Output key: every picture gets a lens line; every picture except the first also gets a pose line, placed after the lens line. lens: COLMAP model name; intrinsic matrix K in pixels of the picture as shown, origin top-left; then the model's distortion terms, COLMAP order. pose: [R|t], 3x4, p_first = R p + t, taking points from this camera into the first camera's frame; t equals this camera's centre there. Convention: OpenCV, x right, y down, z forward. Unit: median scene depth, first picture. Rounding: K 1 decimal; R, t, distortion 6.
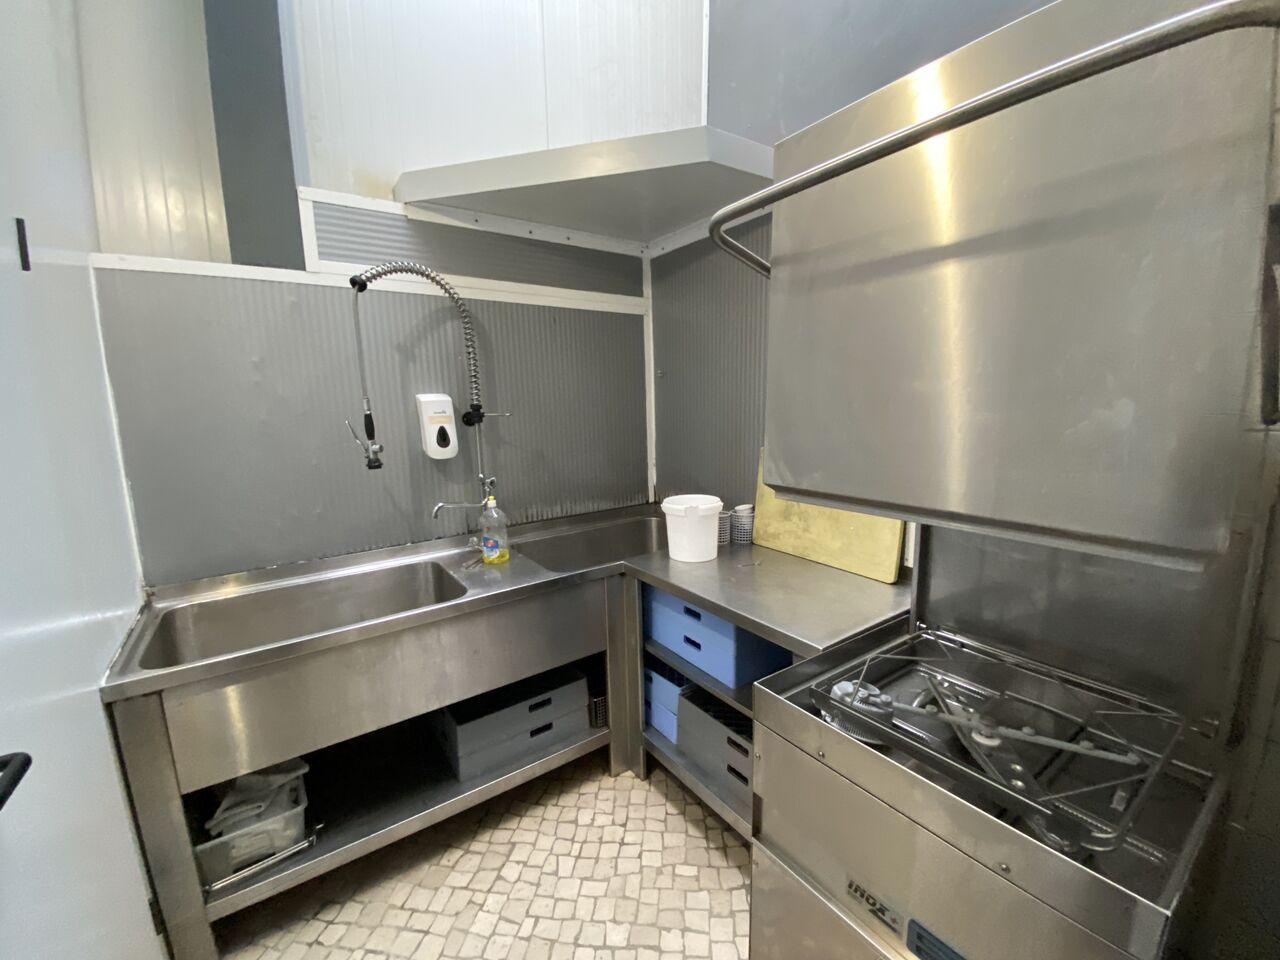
lens RADIAL K [[528.0, 0, 638.6], [0, 528.0, 476.2], [0, 0, 1]] dist [-0.010756, -0.000993]
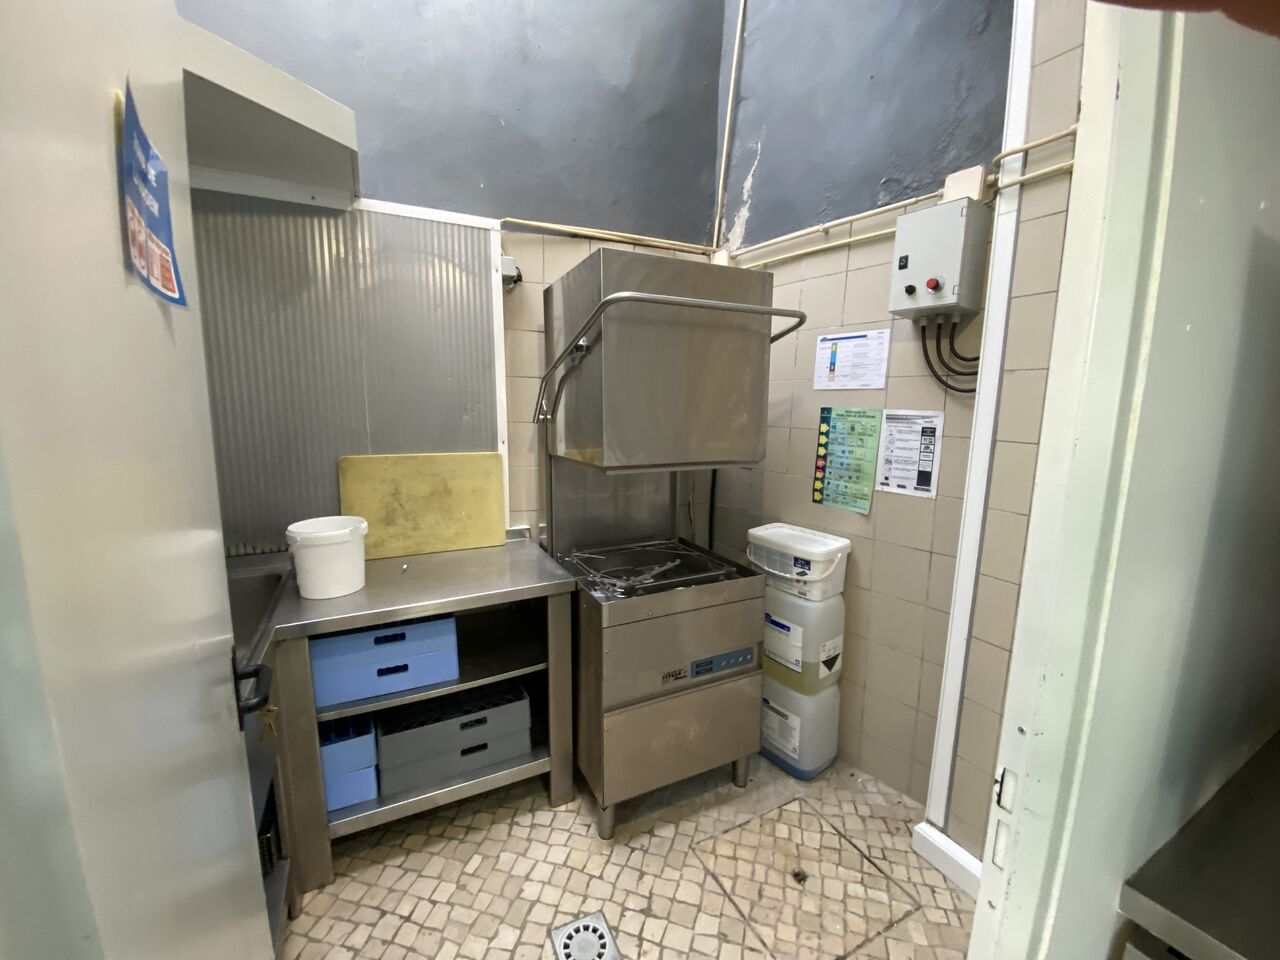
lens RADIAL K [[528.0, 0, 636.8], [0, 528.0, 479.2], [0, 0, 1]] dist [-0.010756, -0.000993]
pose [[0.163145, -0.143229, 0.976150, -0.756748], [0.141990, 0.982515, 0.120432, -0.073045], [-0.976331, 0.118956, 0.180629, 0.407891]]
